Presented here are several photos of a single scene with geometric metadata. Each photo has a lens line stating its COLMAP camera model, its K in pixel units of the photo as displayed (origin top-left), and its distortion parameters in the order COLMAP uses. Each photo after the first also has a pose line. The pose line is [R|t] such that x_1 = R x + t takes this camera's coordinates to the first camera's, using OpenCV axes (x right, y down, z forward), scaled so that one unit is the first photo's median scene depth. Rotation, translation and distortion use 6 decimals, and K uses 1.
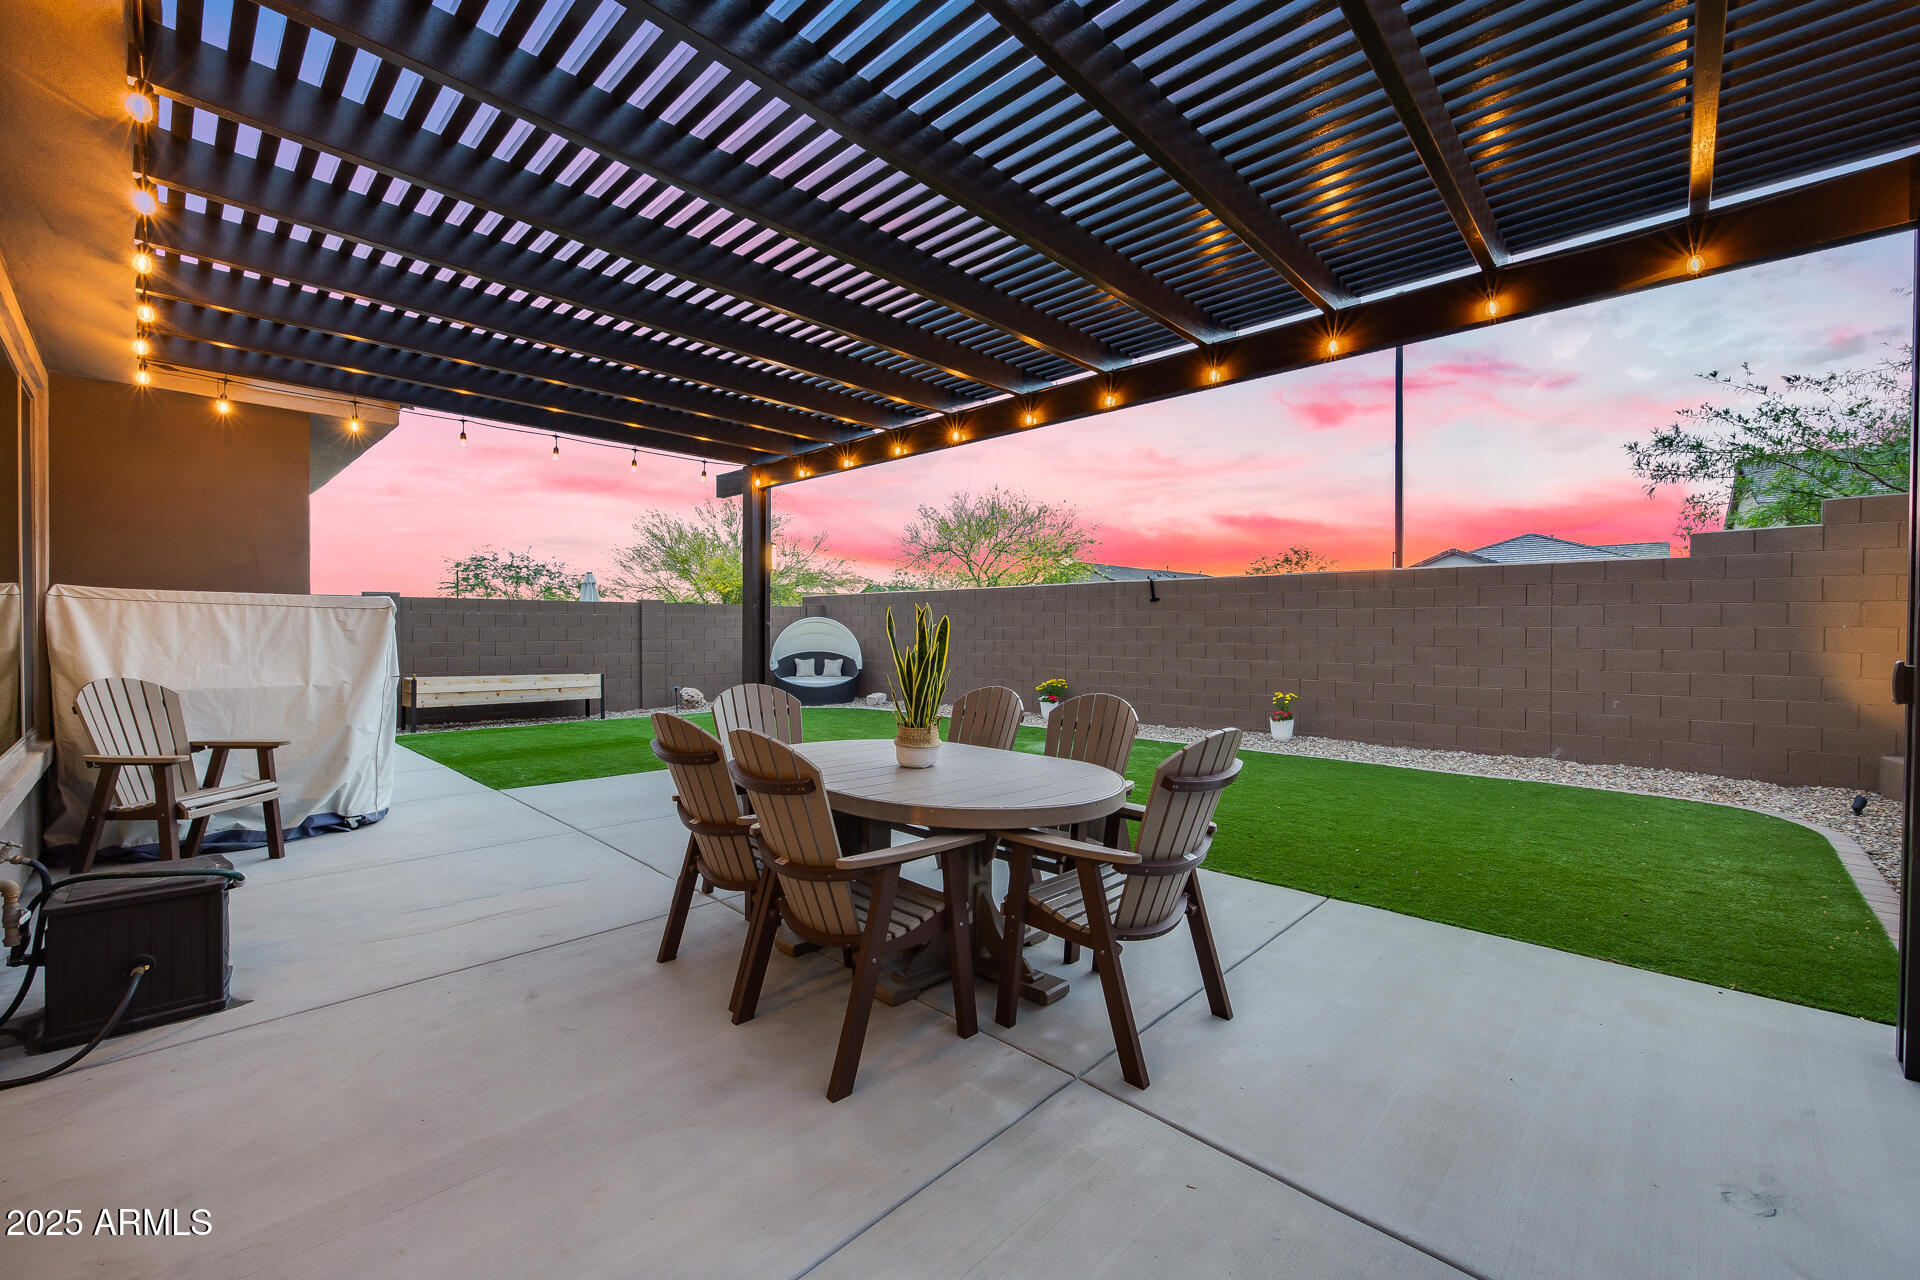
lens RADIAL K [[799.5, 0, 954.2], [0, 799.5, 641.0], [0, 0, 1]] dist [-0.005030, 0.000099]
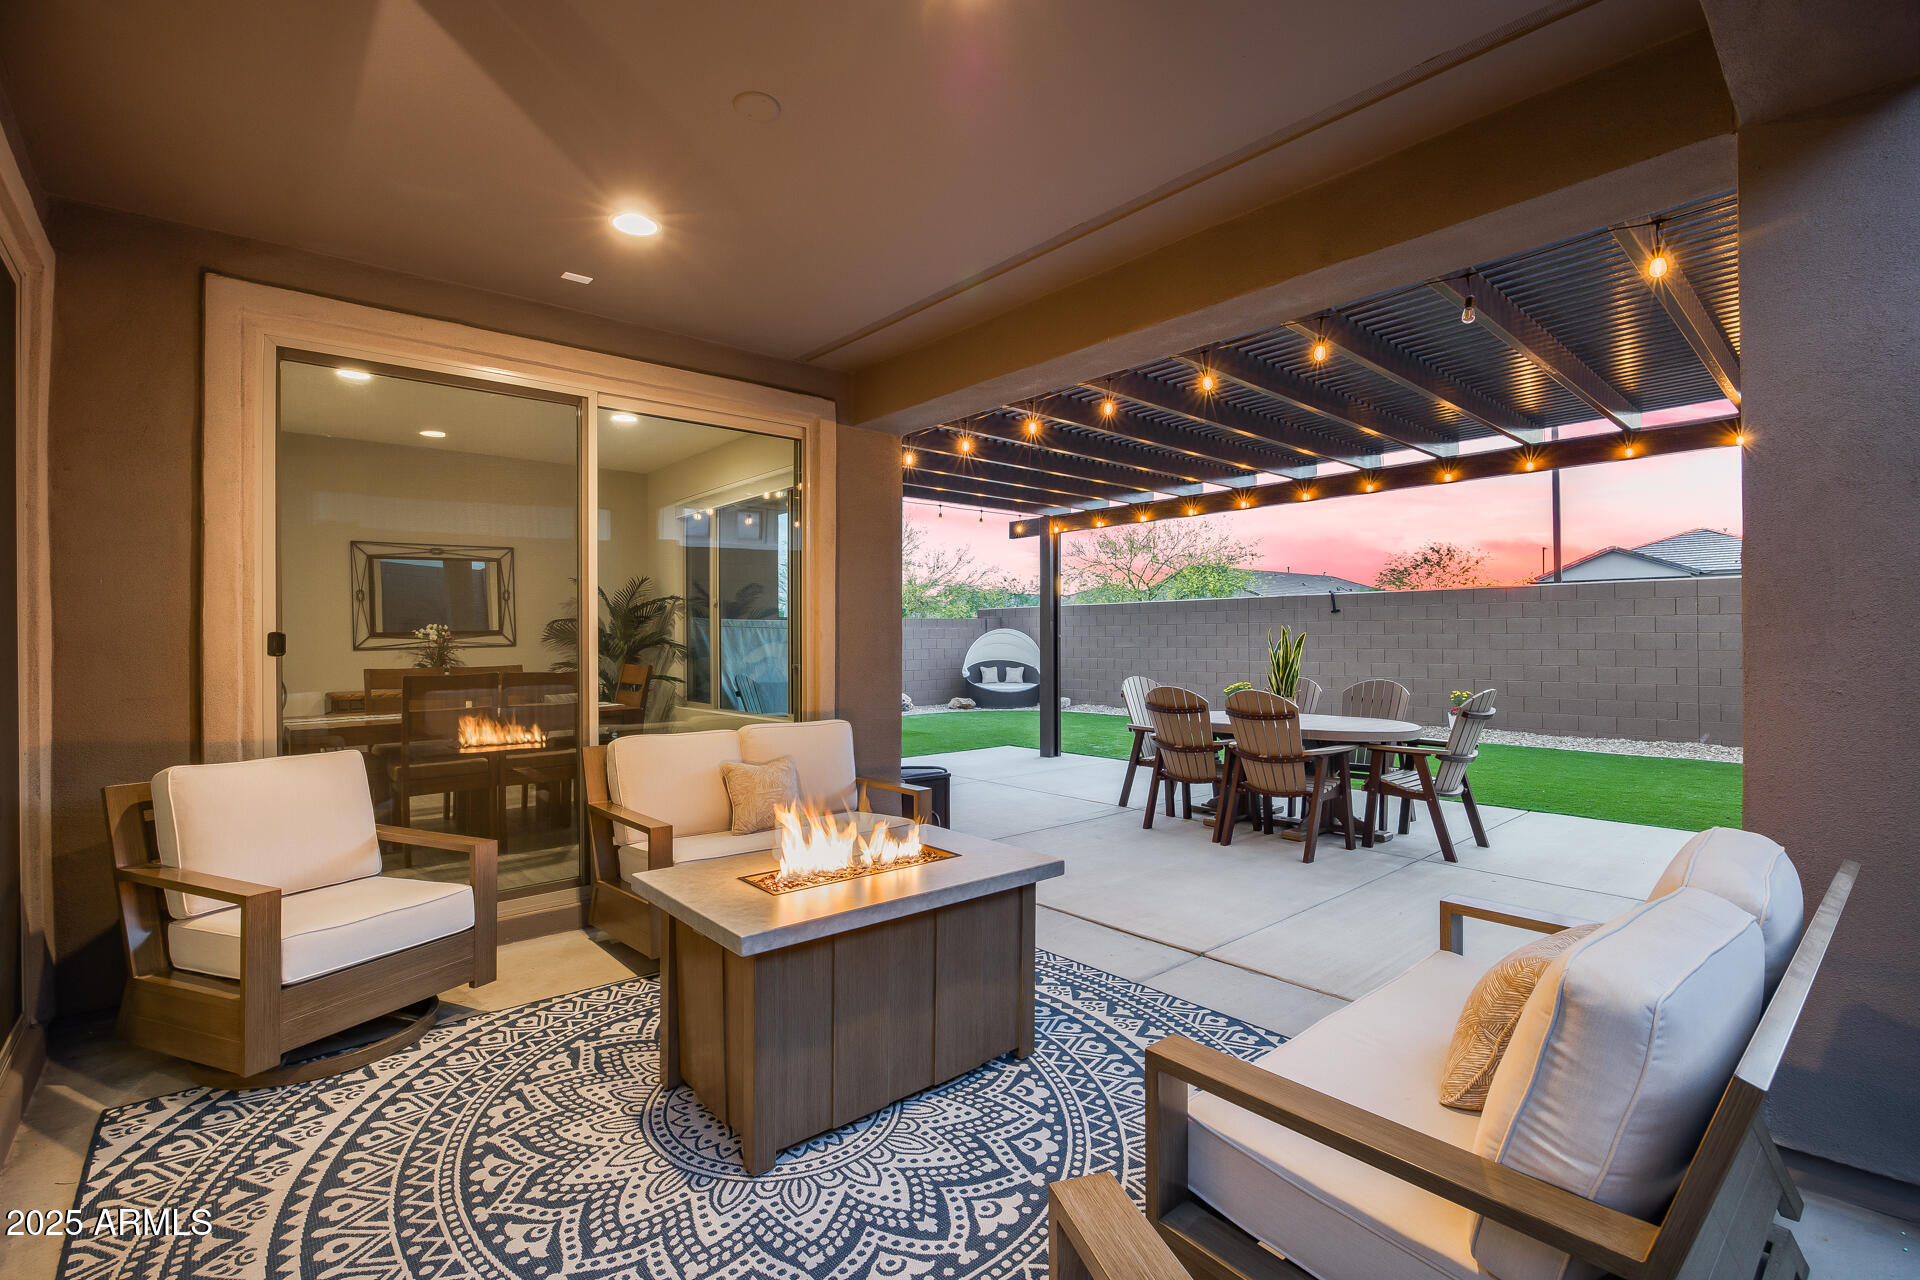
lens RADIAL K [[881.5, 0, 969.9], [0, 881.5, 639.2], [0, 0, 1]] dist [-0.006039, -0.003280]
pose [[0.997107, -0.008945, -0.075488, -0.215059], [0.007979, 0.999882, -0.013094, 0.000367], [0.075596, 0.012454, 0.997061, -0.351413]]
